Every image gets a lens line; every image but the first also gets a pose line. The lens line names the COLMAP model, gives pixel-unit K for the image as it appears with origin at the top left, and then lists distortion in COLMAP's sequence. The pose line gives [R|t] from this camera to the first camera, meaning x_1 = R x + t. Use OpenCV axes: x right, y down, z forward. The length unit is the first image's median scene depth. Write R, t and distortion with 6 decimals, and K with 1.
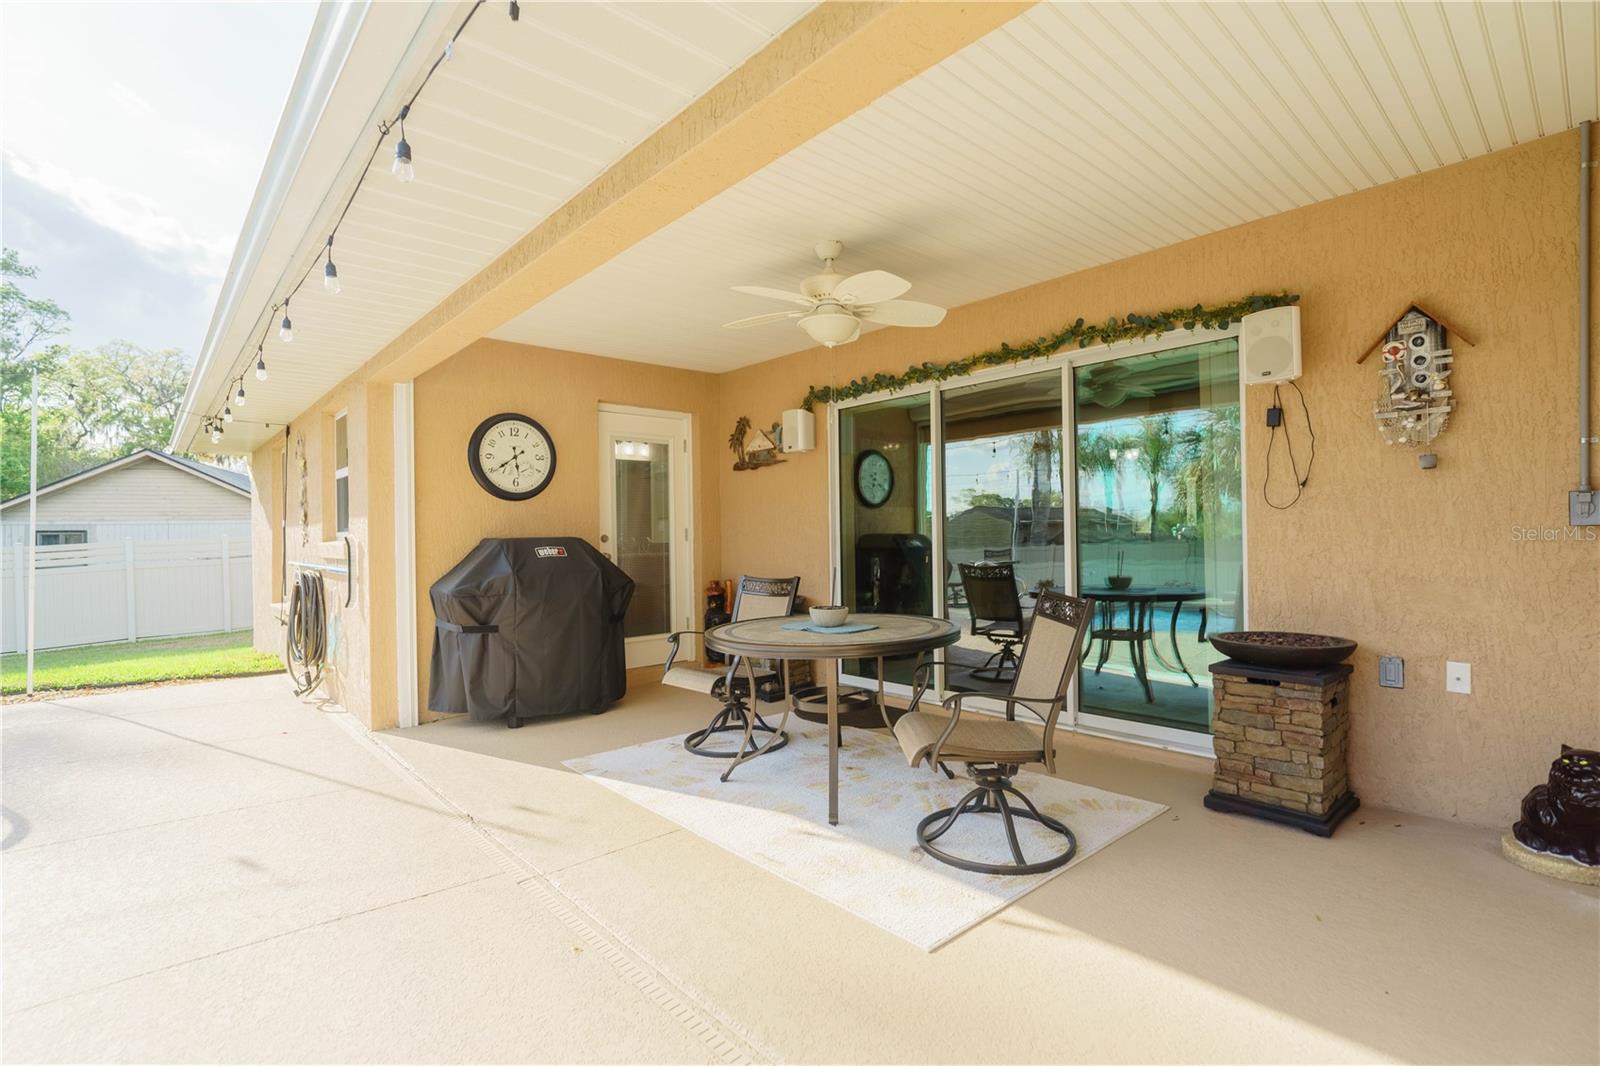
lens RADIAL K [[758.1, 0, 796.9], [0, 758.1, 528.7], [0, 0, 1]] dist [-0.020180, 0.009191]
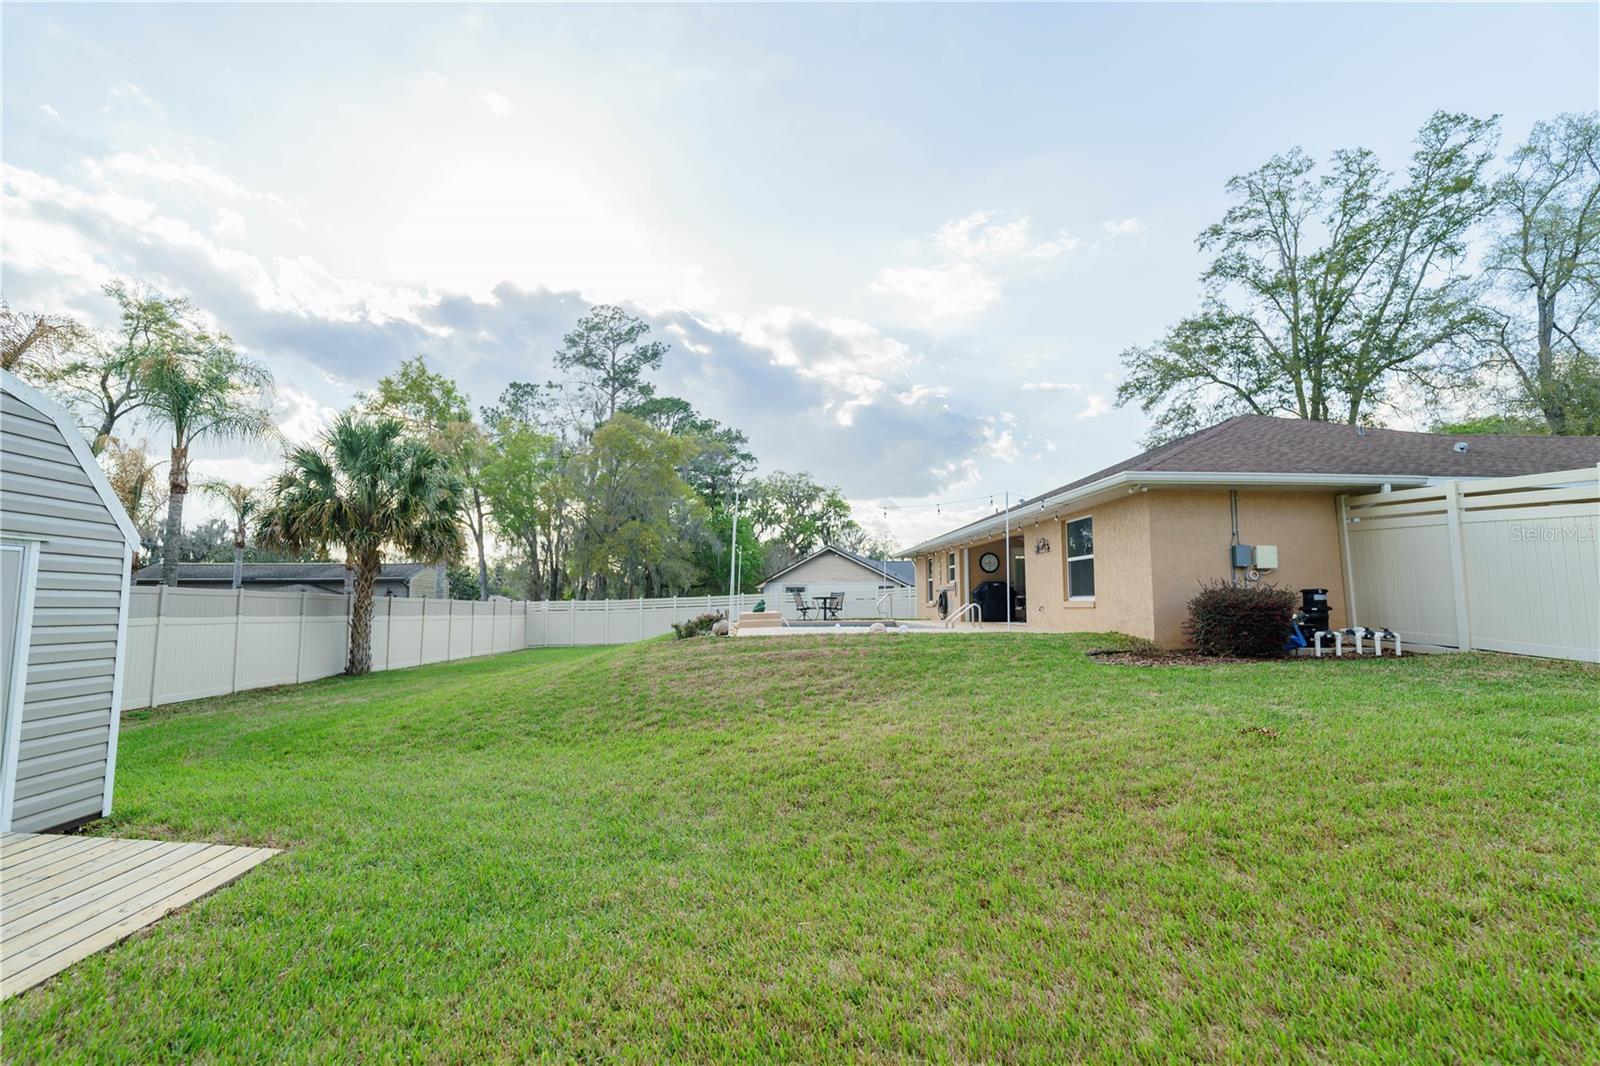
lens RADIAL K [[758.1, 0, 808.7], [0, 758.1, 532.3], [0, 0, 1]] dist [-0.020180, 0.009191]
pose [[0.797418, -0.045381, -0.601718, 1.366818], [-0.003490, 0.996805, -0.079803, 0.077294], [0.603417, 0.065736, 0.794712, -2.968223]]
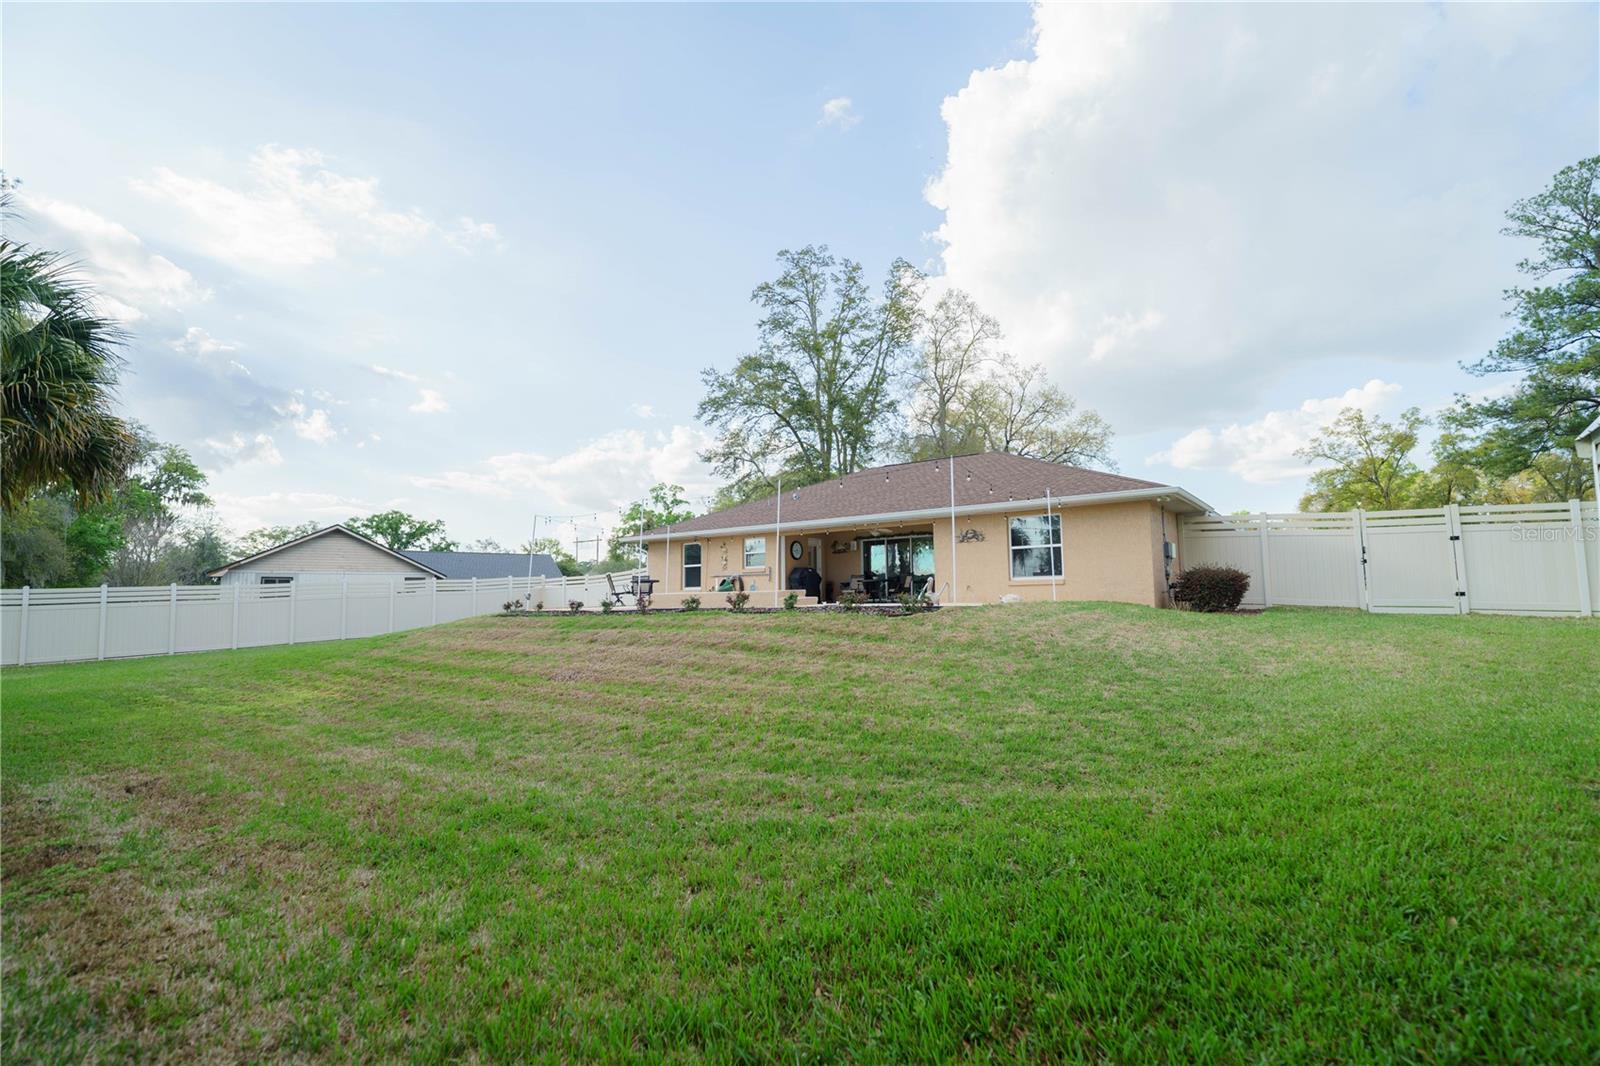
lens RADIAL K [[758.1, 0, 811.5], [0, 758.1, 538.5], [0, 0, 1]] dist [-0.020180, 0.009191]
pose [[0.977980, 0.025447, 0.207140, -1.226275], [-0.008081, 0.996411, -0.084256, 0.220481], [-0.208541, 0.080727, 0.974676, -3.478117]]
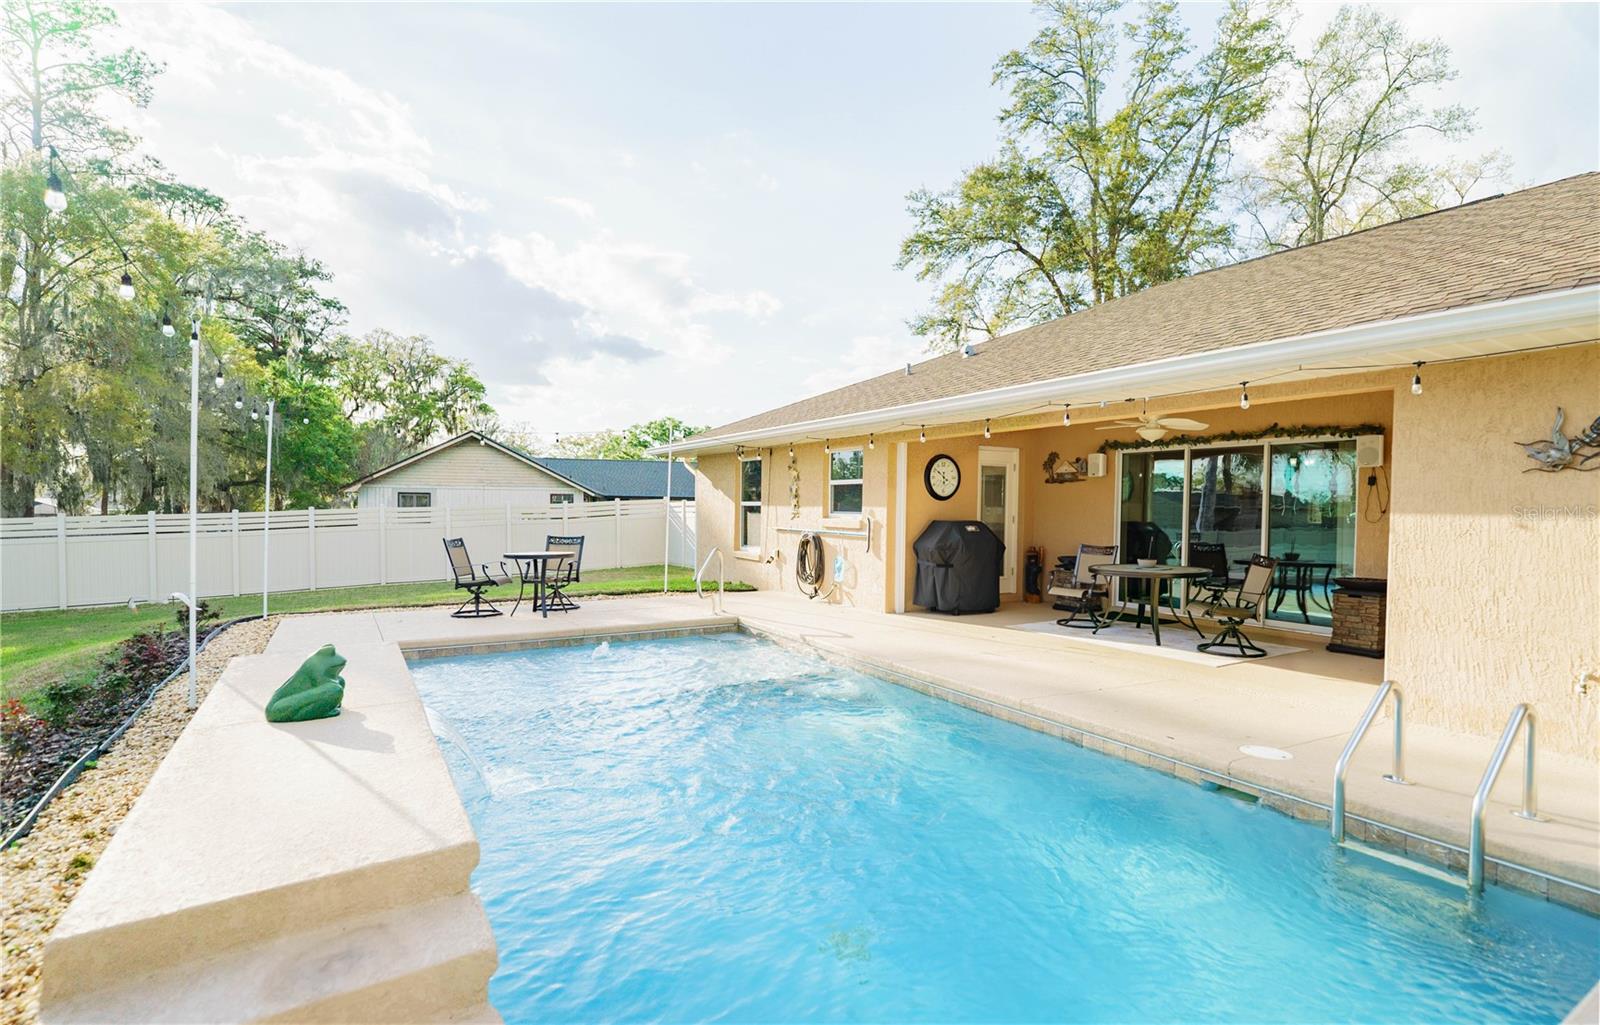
lens RADIAL K [[756.0, 0, 803.4], [0, 756.0, 525.0], [0, 0, 1]] dist [0.004858, 0.000509]
pose [[0.983874, 0.032493, -0.175887, -0.373454], [-0.026783, 0.999037, 0.034739, -0.031558], [0.176847, -0.029468, 0.983797, -0.908689]]
